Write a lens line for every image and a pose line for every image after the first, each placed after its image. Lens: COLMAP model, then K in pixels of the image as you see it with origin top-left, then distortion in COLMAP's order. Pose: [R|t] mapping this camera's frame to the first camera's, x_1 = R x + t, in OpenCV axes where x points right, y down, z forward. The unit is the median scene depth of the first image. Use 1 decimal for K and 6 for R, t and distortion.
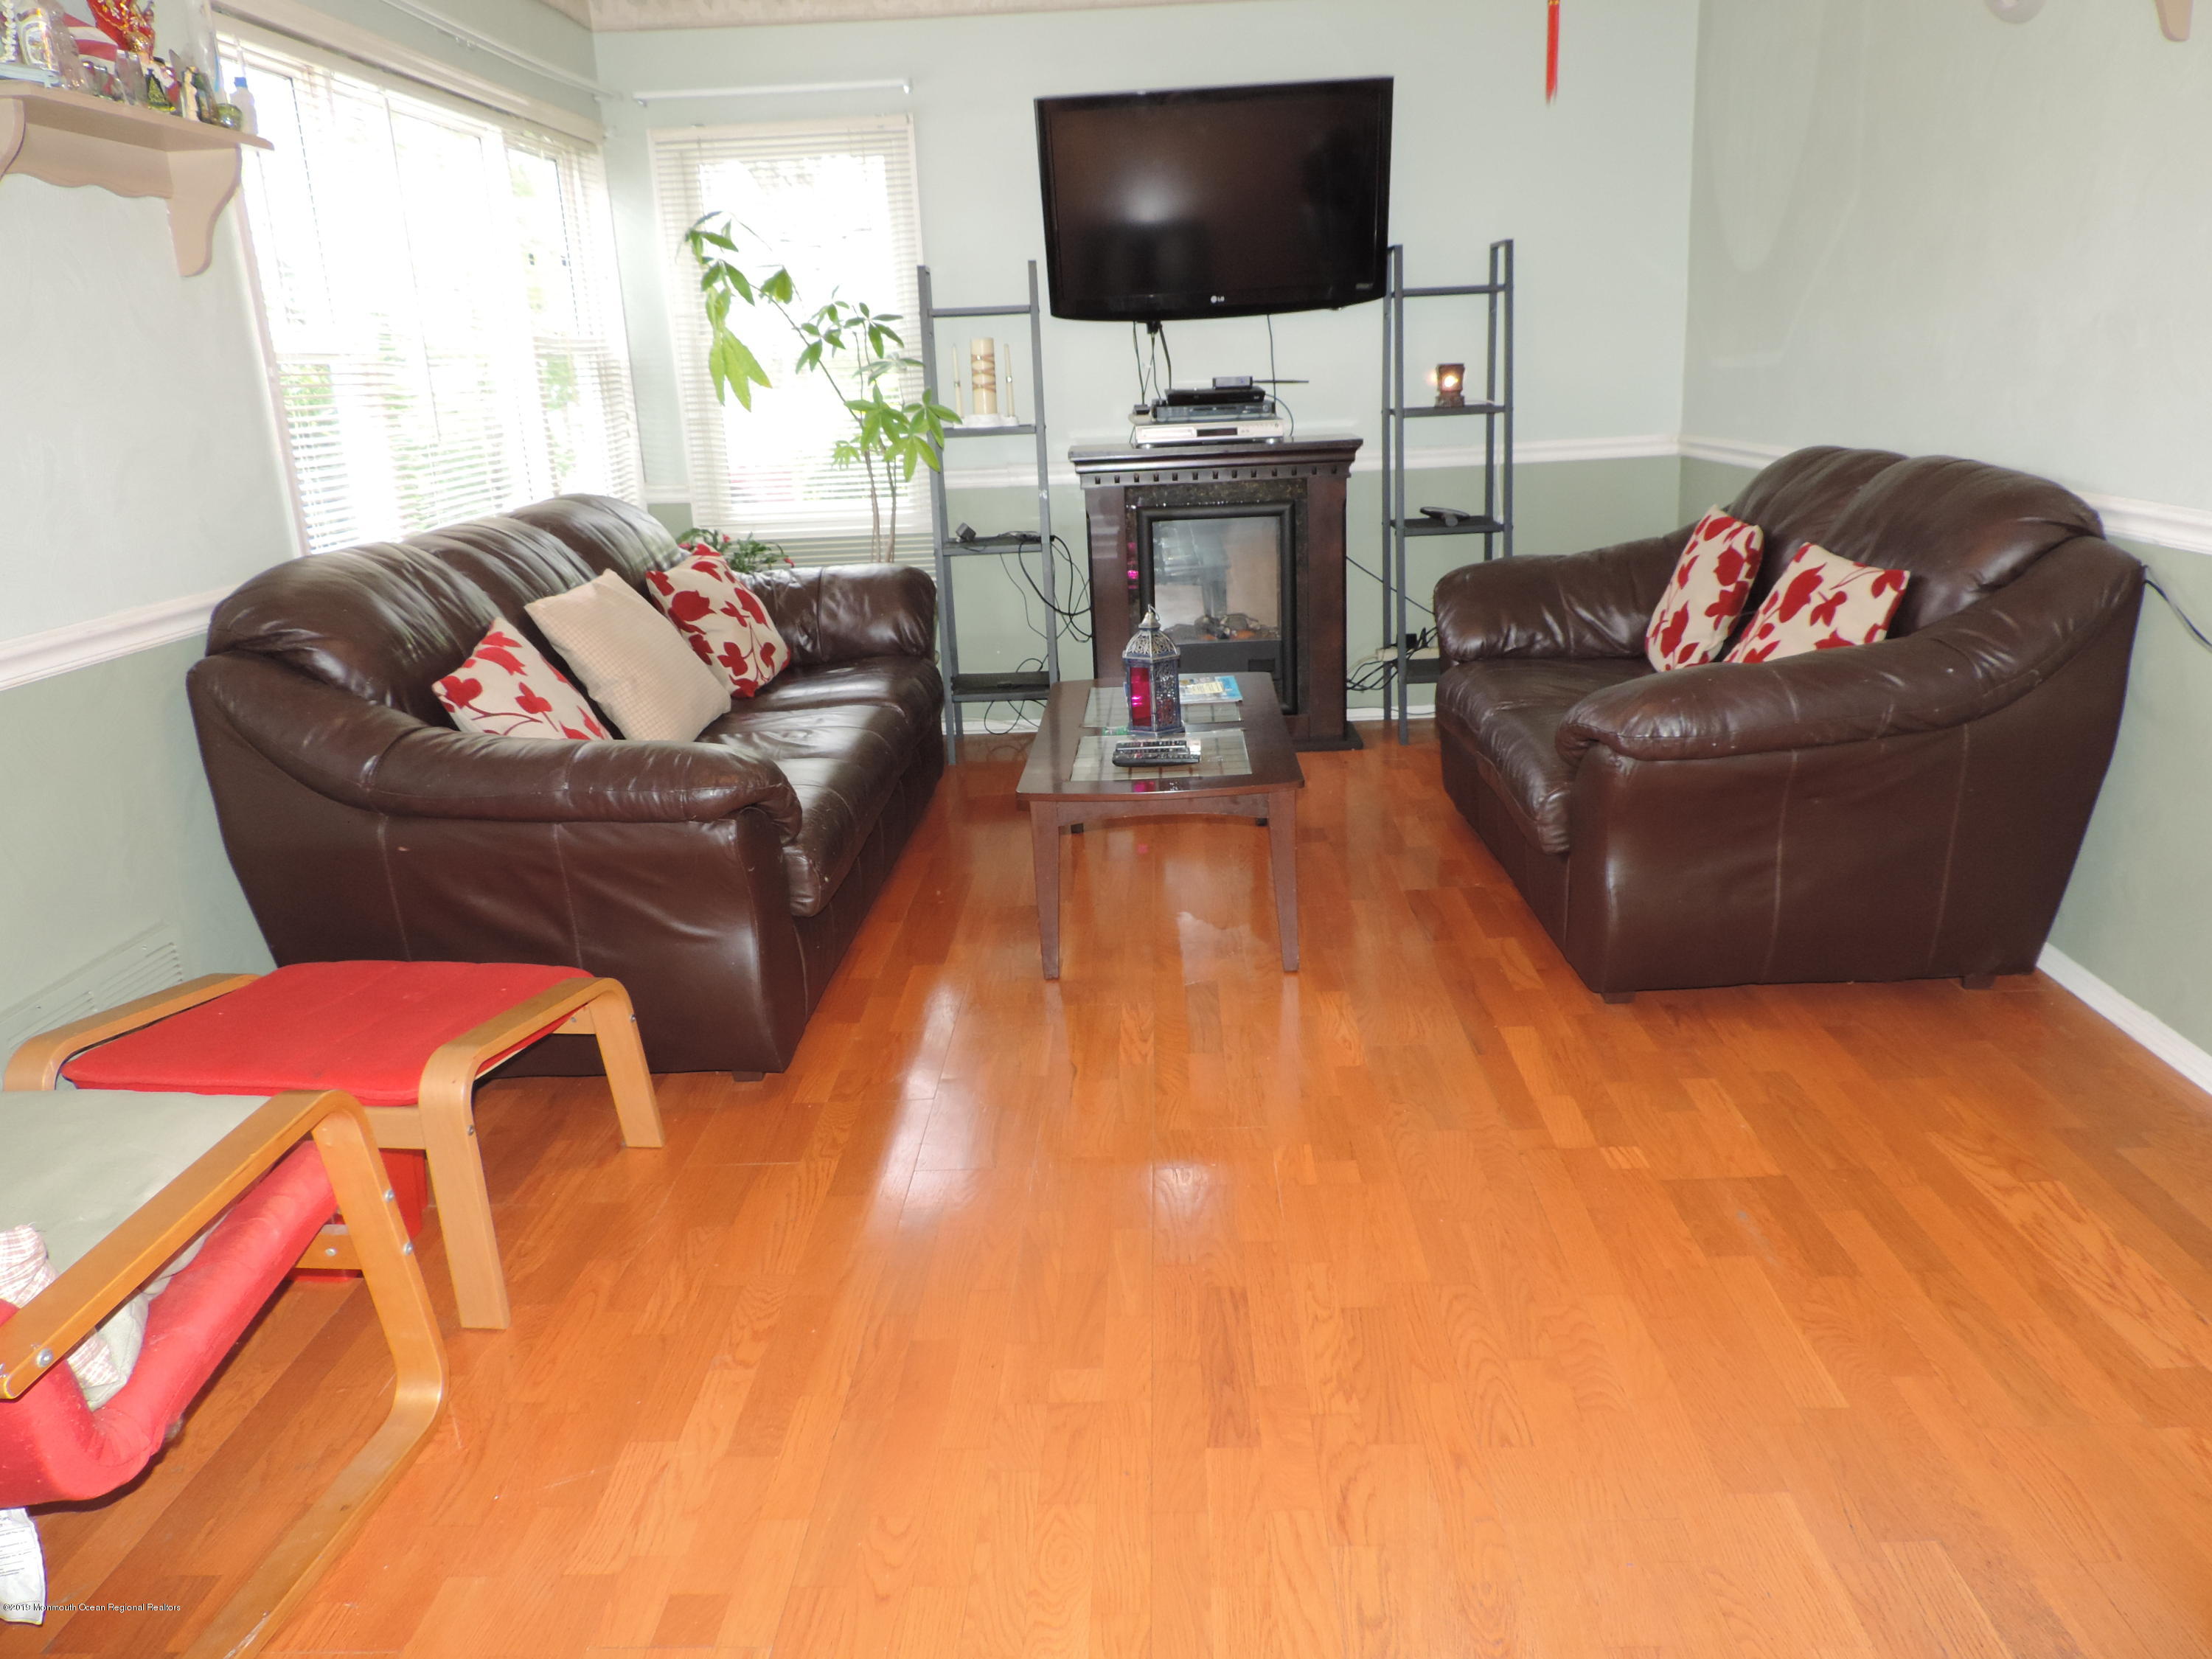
lens RADIAL K [[1602.5, 0, 1106.0], [0, 1602.5, 829.5], [0, 0, 1]] dist [-0.007747, -0.002558]
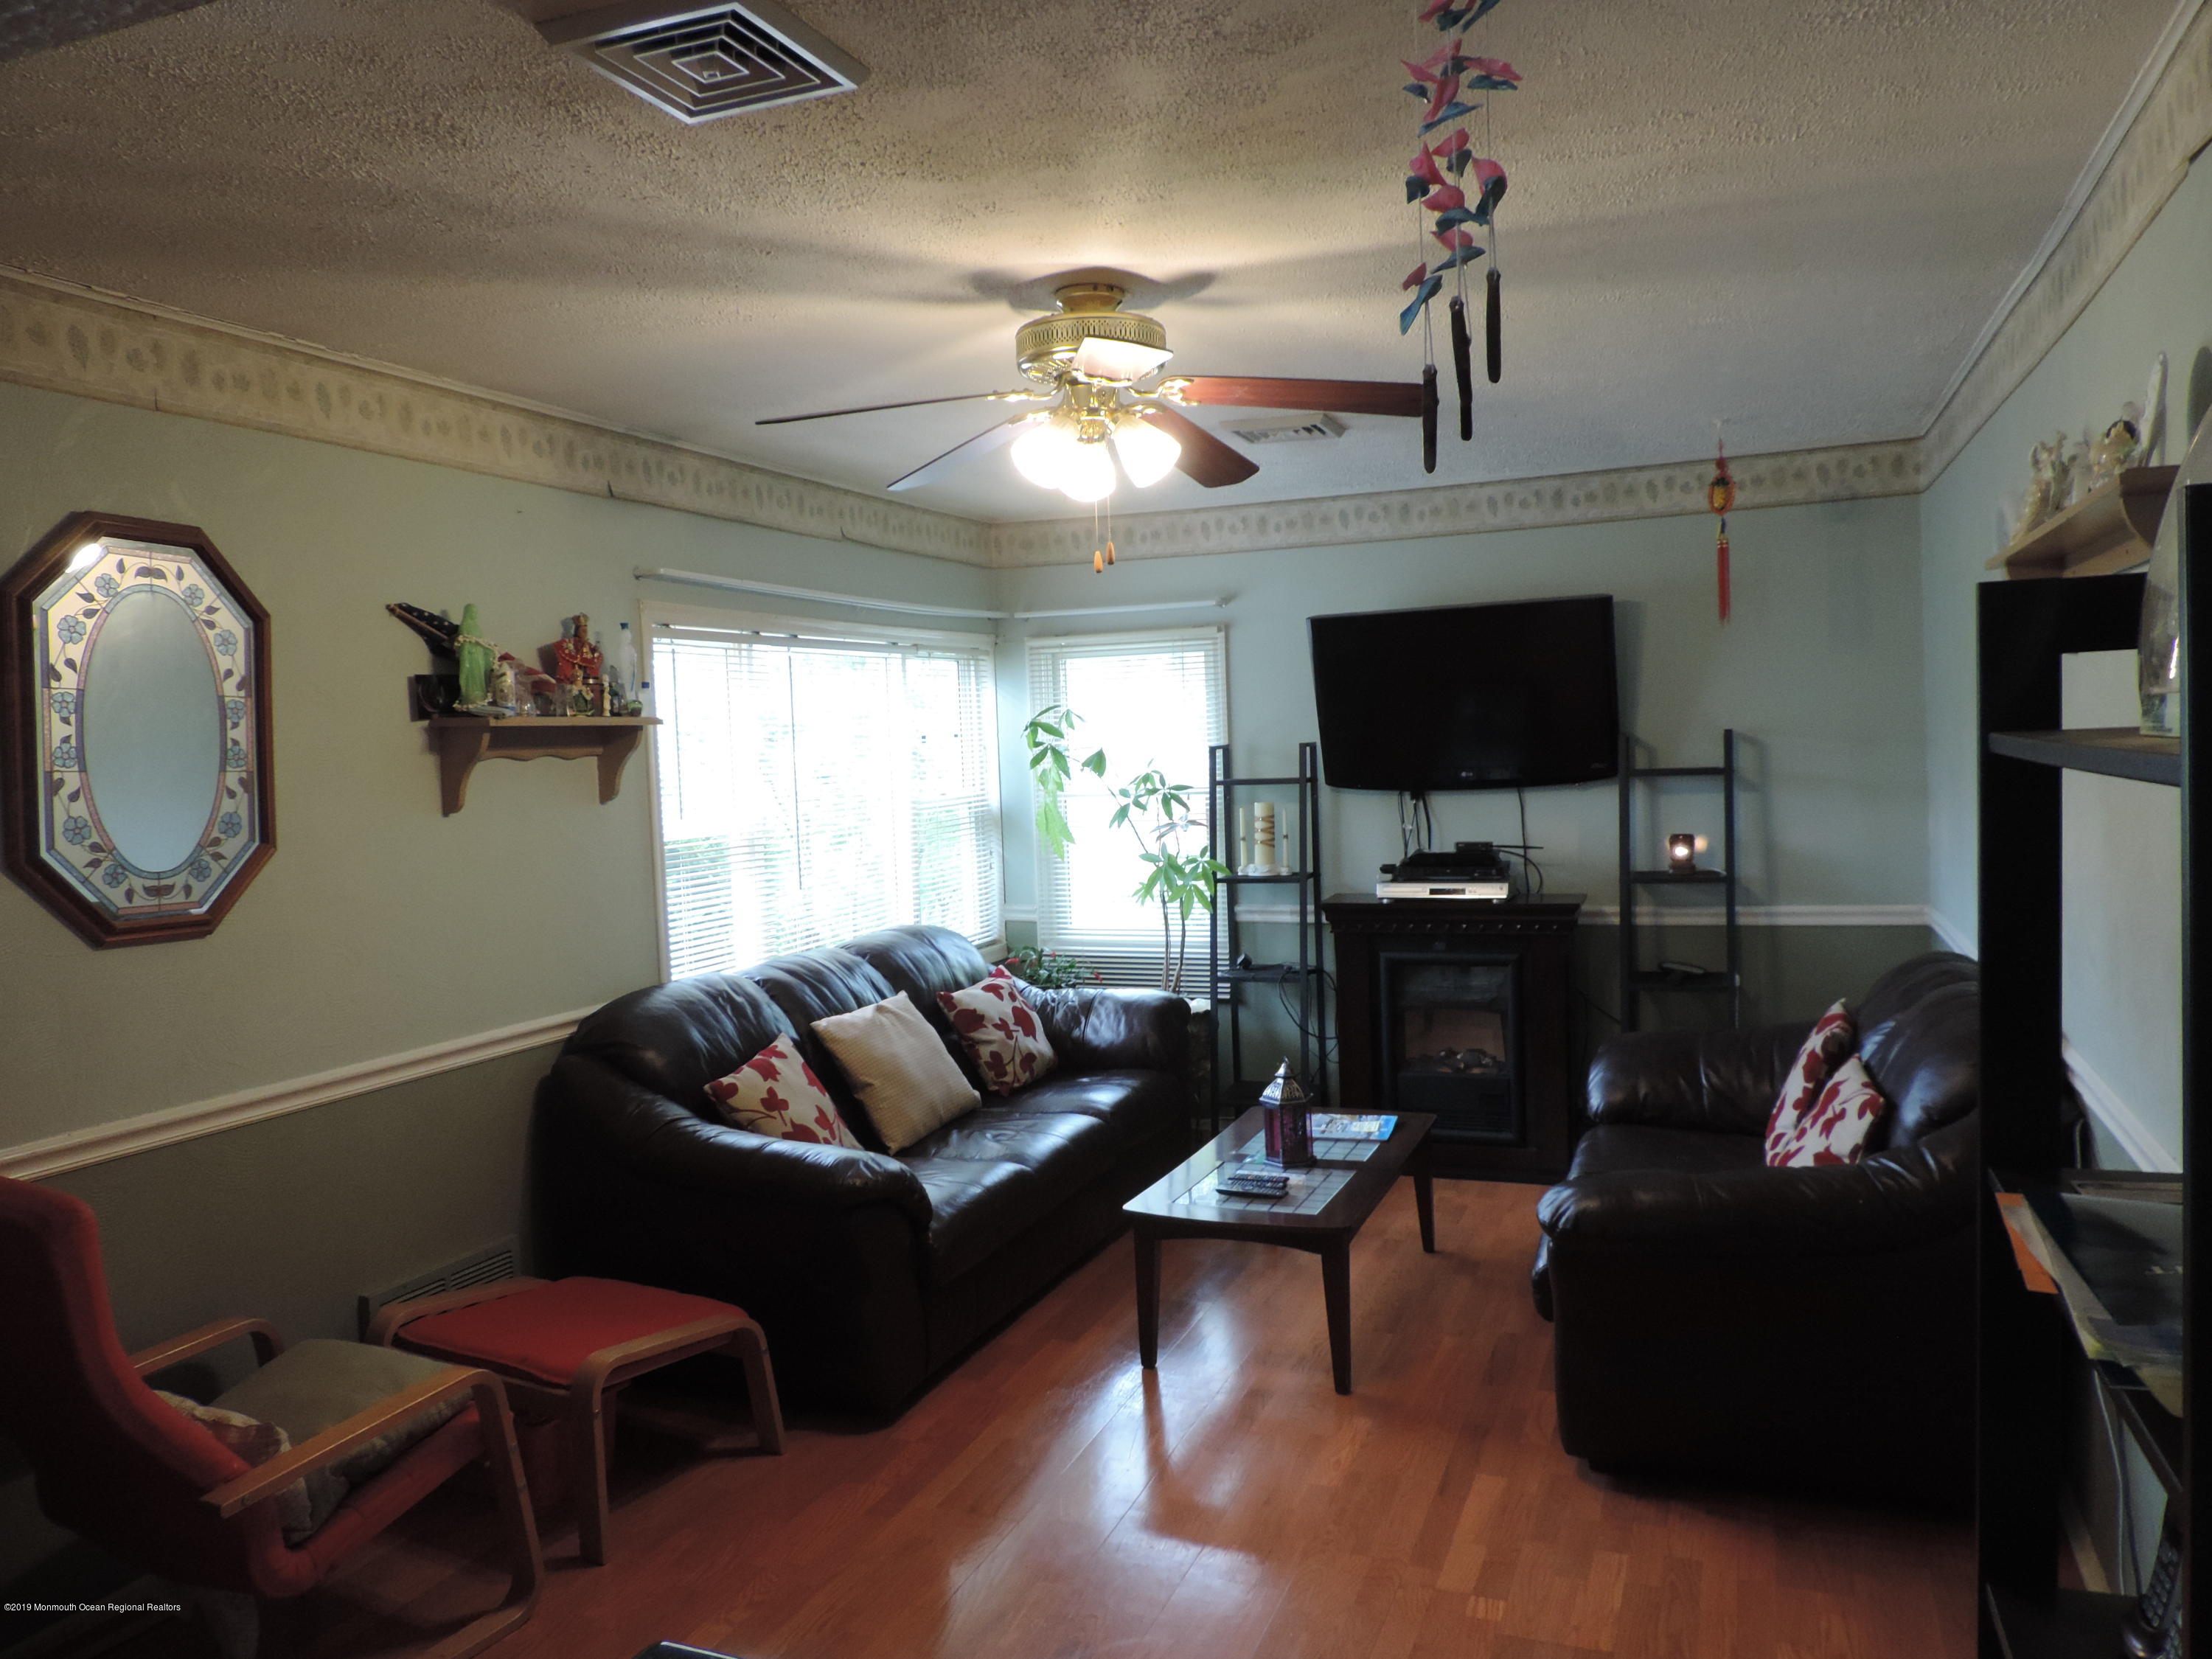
lens RADIAL K [[1614.7, 0, 1106.0], [0, 1614.7, 829.5], [0, 0, 1]] dist [-0.002350, -0.005924]
pose [[0.932773, 0.033002, -0.358950, 0.265236], [-0.106665, 0.976474, -0.187406, -0.052480], [0.344321, 0.213095, 0.914349, -0.149005]]
